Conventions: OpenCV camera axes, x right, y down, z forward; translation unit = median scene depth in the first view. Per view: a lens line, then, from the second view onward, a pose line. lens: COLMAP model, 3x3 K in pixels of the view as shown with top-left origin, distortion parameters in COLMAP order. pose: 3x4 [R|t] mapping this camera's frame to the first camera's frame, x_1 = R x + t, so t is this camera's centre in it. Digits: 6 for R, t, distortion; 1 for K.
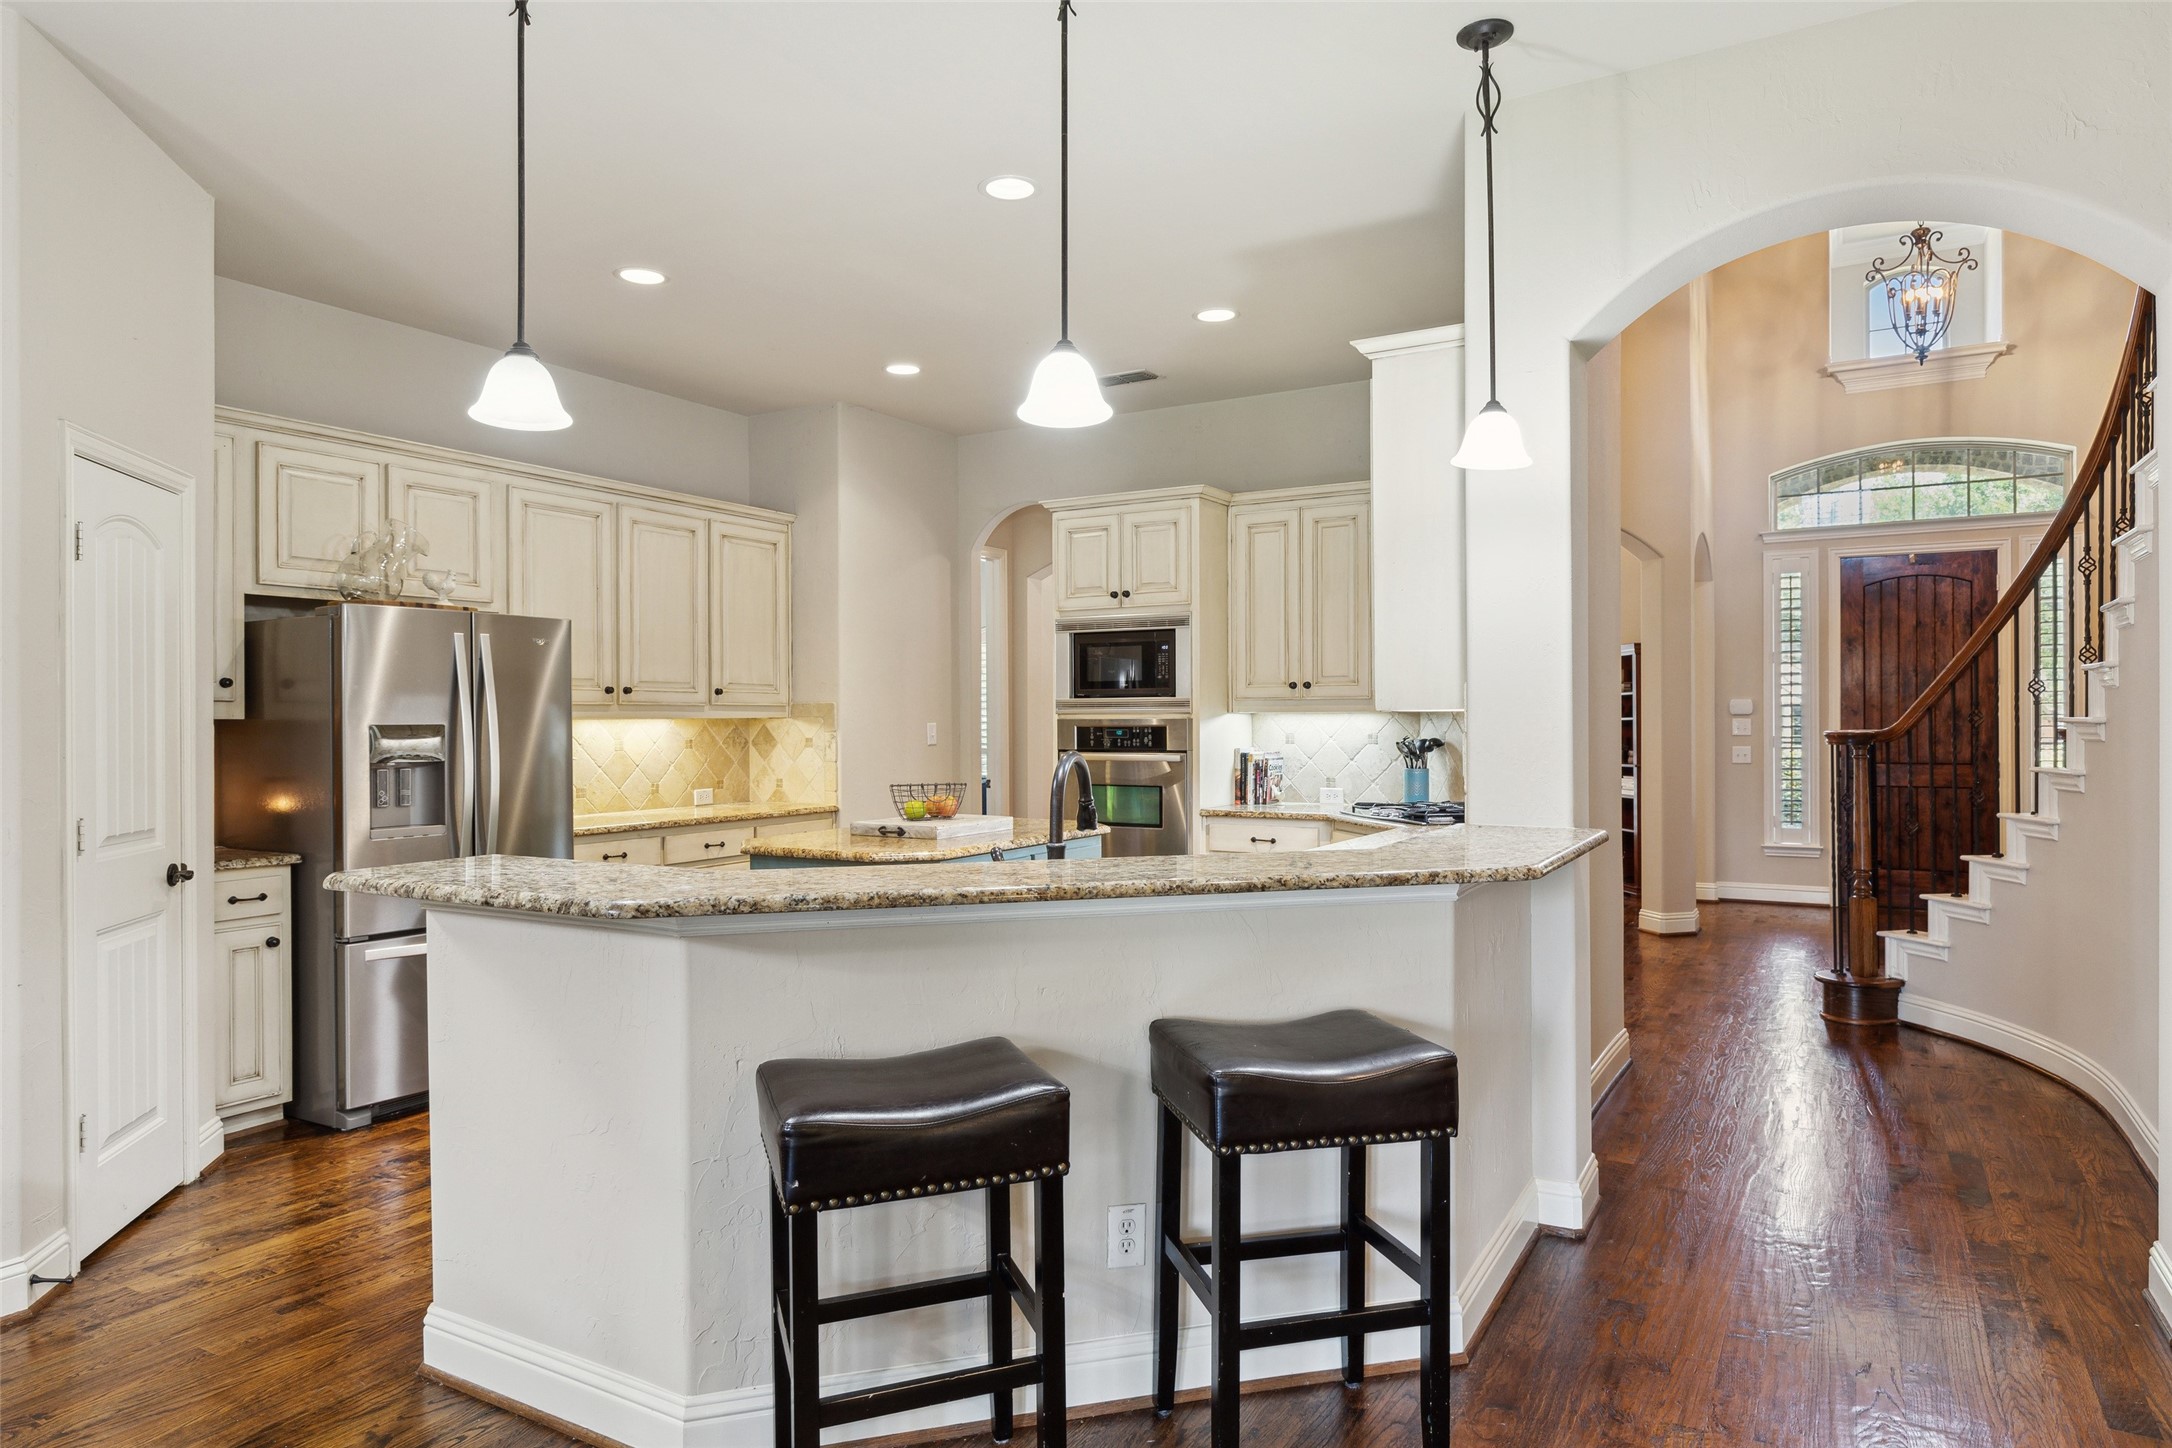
lens RADIAL K [[1312.9, 0, 1087.6], [0, 1312.9, 720.3], [0, 0, 1]] dist [0.002510, 0.000017]
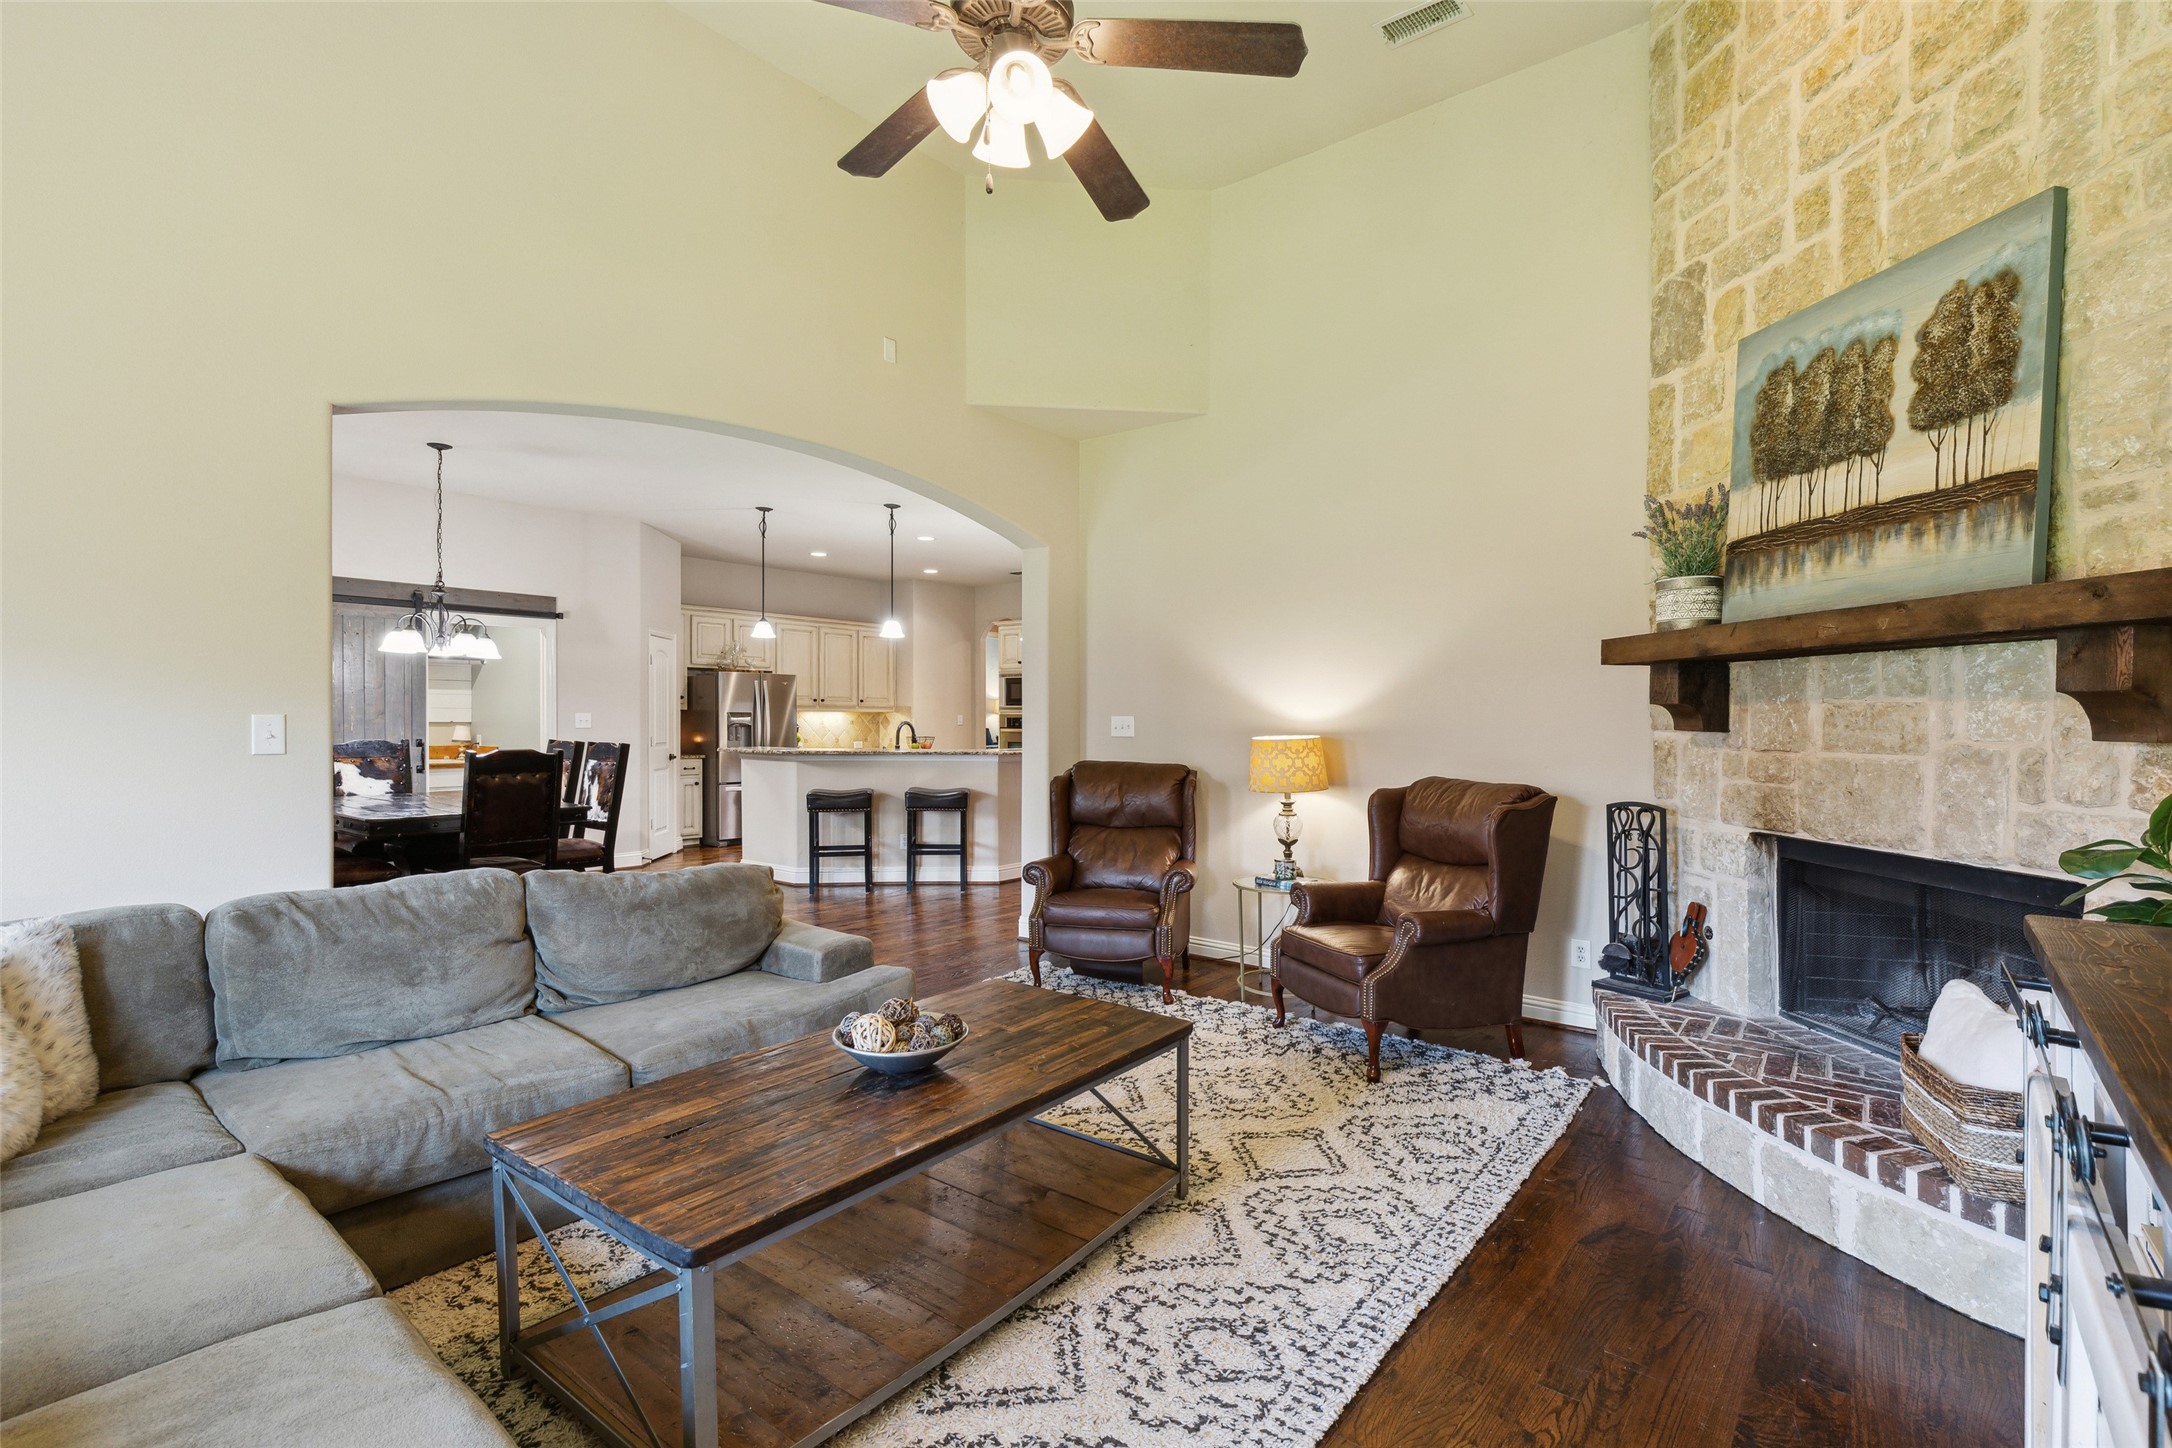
lens RADIAL K [[983.3, 0, 1087.8], [0, 983.3, 732.4], [0, 0, 1]] dist [-0.000784, 0.000520]
pose [[0.988851, 0.016247, -0.148016, 0.579104], [-0.014018, 0.999772, 0.016092, 0.001836], [0.148244, -0.013837, 0.988854, -1.059334]]
